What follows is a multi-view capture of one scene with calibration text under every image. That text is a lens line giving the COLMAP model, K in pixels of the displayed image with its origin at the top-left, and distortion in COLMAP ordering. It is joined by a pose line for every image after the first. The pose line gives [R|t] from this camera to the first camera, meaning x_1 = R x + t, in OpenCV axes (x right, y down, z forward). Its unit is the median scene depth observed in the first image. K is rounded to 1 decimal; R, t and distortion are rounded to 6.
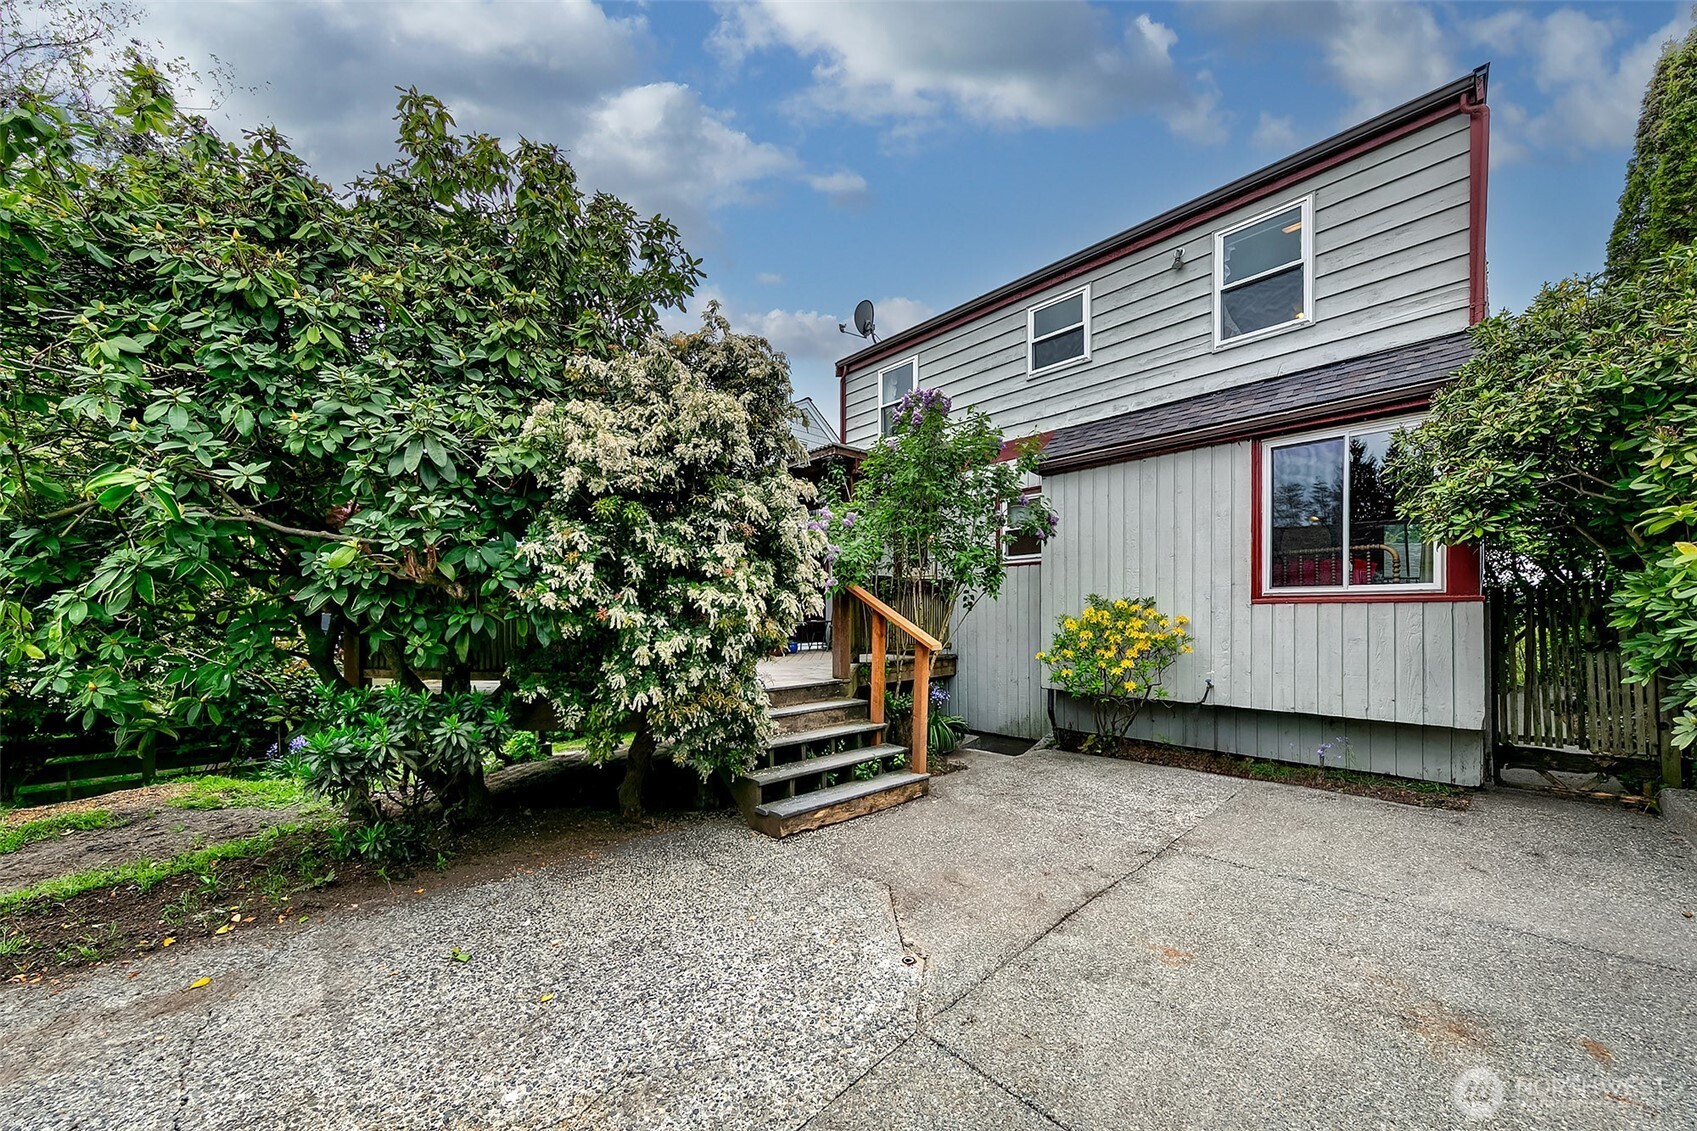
lens RADIAL K [[595.9, 0, 872.0], [0, 595.9, 614.9], [0, 0, 1]] dist [0.000293, -0.000050]
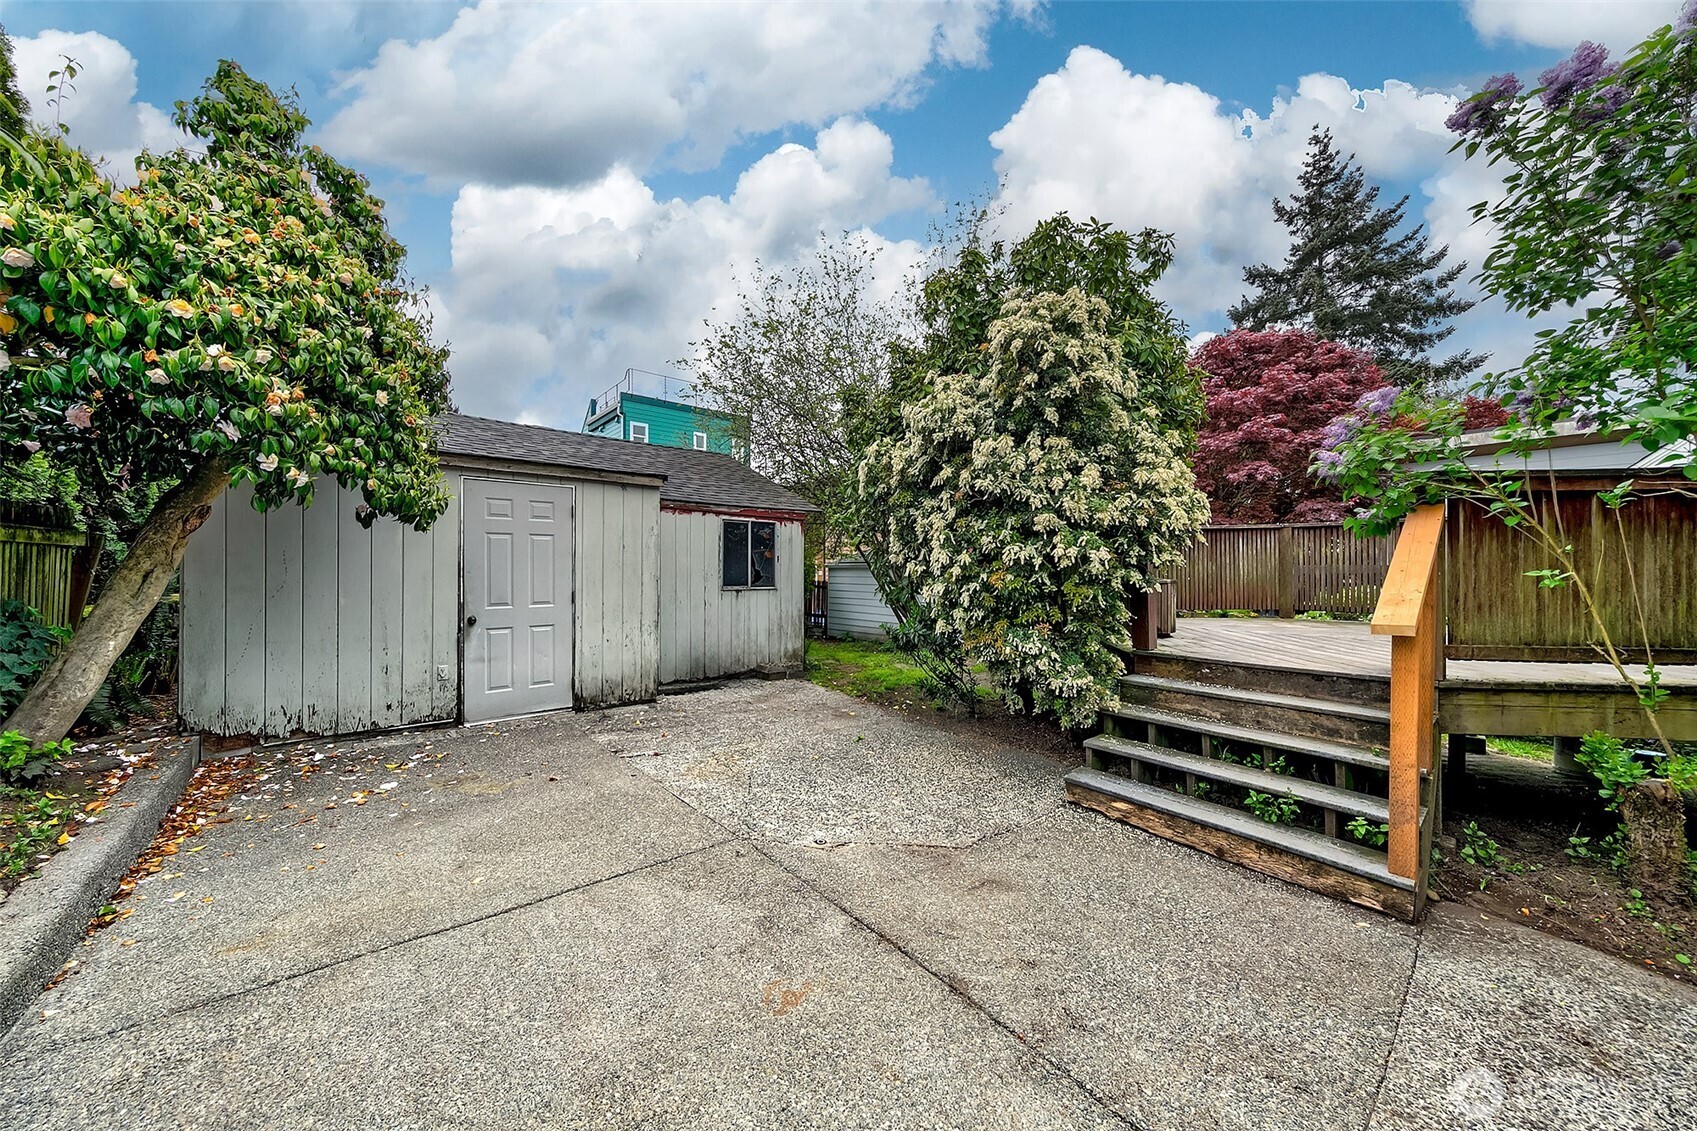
lens RADIAL K [[595.9, 0, 851.1], [0, 595.9, 564.4], [0, 0, 1]] dist [0.000293, -0.000050]
pose [[-0.089161, -0.003141, -0.996012, 0.776818], [-0.000730, 0.999995, -0.003088, 0.000344], [0.996017, 0.000452, -0.089163, 0.698725]]
